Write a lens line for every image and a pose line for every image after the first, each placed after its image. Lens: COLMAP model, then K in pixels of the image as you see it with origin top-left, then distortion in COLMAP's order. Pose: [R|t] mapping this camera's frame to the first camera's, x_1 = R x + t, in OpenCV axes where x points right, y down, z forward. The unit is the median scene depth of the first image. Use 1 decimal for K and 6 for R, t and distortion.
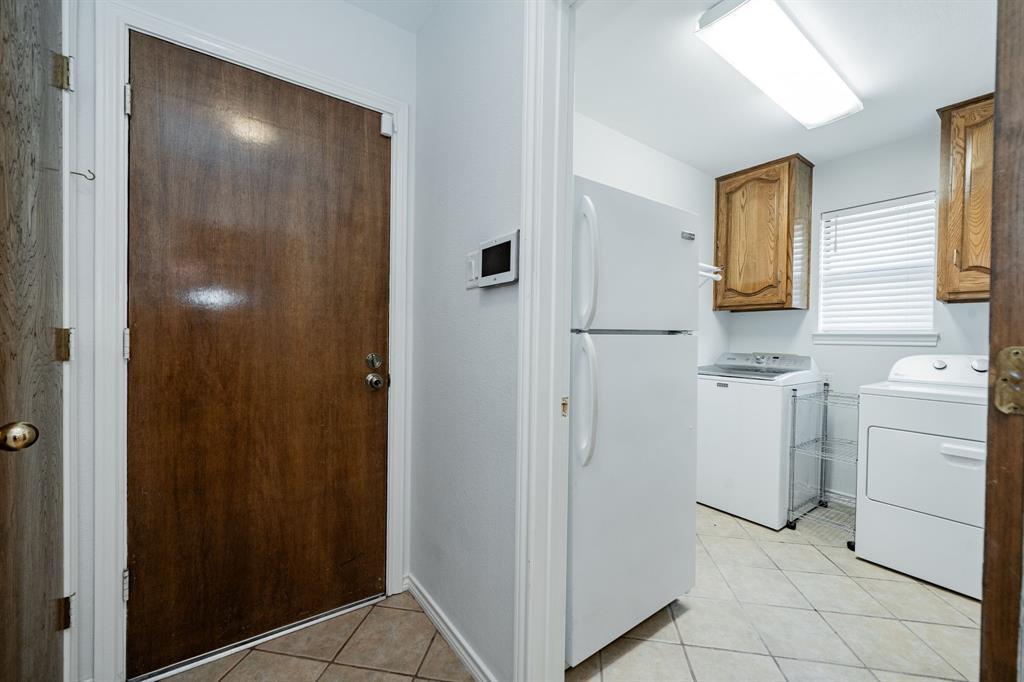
lens RADIAL K [[402.7, 0, 510.1], [0, 402.7, 343.7], [0, 0, 1]] dist [-0.001655, 0.000202]
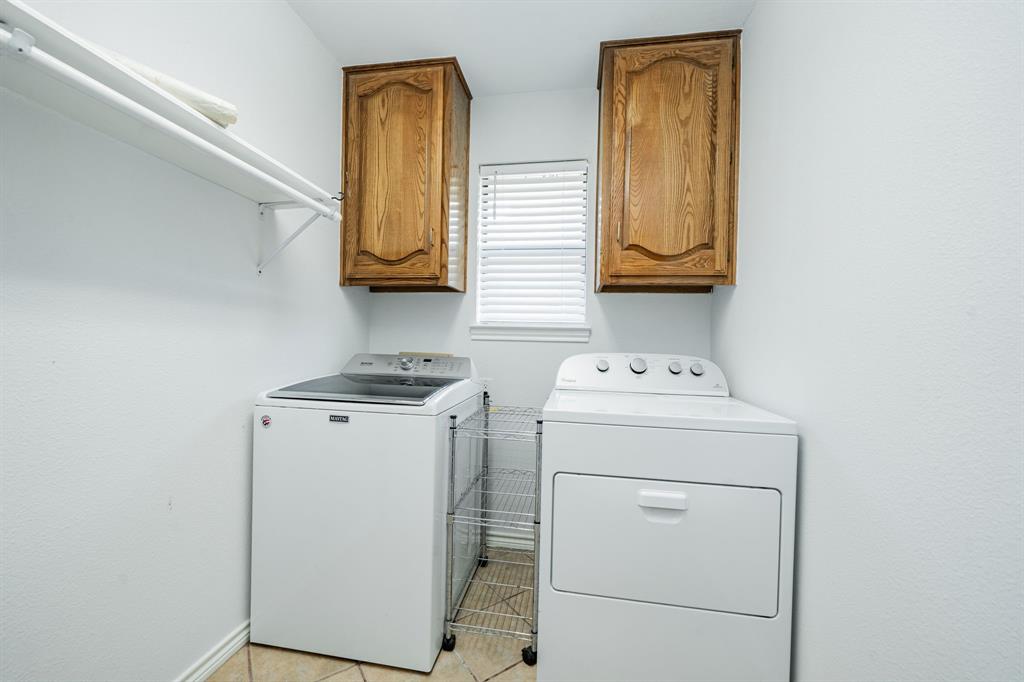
lens RADIAL K [[402.7, 0, 510.4], [0, 402.7, 342.9], [0, 0, 1]] dist [-0.001655, 0.000202]
pose [[0.710762, -0.003916, 0.703422, 0.291271], [-0.000712, 0.999980, 0.006286, 0.001593], [-0.703432, -0.004968, 0.710745, 0.433117]]
